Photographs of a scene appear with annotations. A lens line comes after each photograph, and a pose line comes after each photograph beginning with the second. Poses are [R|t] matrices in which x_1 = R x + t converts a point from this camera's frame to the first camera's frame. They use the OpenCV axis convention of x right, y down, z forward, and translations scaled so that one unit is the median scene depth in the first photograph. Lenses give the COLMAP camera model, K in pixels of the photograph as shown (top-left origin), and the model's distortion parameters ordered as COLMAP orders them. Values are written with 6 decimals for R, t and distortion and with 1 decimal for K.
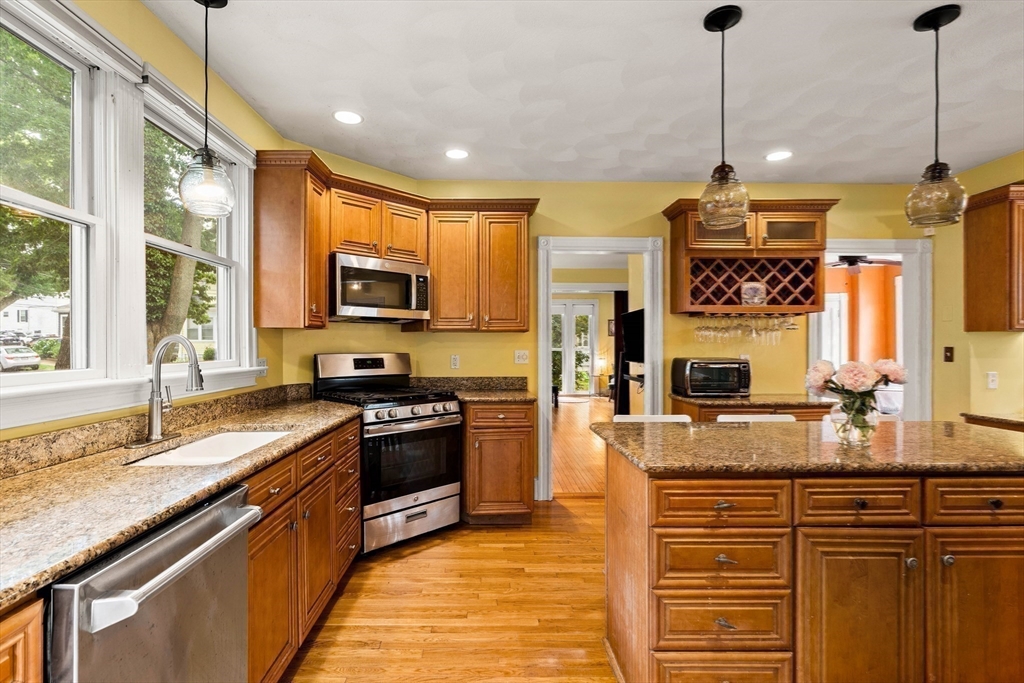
lens RADIAL K [[471.4, 0, 505.8], [0, 471.4, 341.8], [0, 0, 1]] dist [-0.001720, 0.000182]
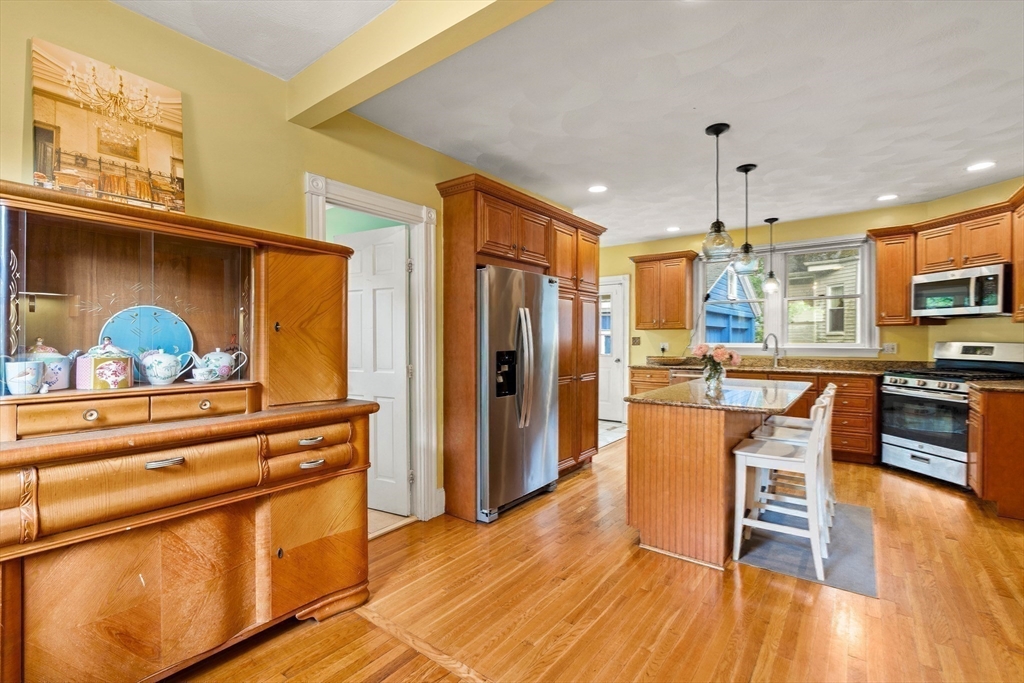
lens RADIAL K [[470.1, 0, 512.0], [0, 470.1, 341.5], [0, 0, 1]] dist [-0.000212, 0.000973]
pose [[-0.611025, 0.009023, -0.791560, 1.478641], [0.007077, 0.999957, 0.005935, 0.005927], [0.791579, -0.001976, -0.611063, 0.803623]]
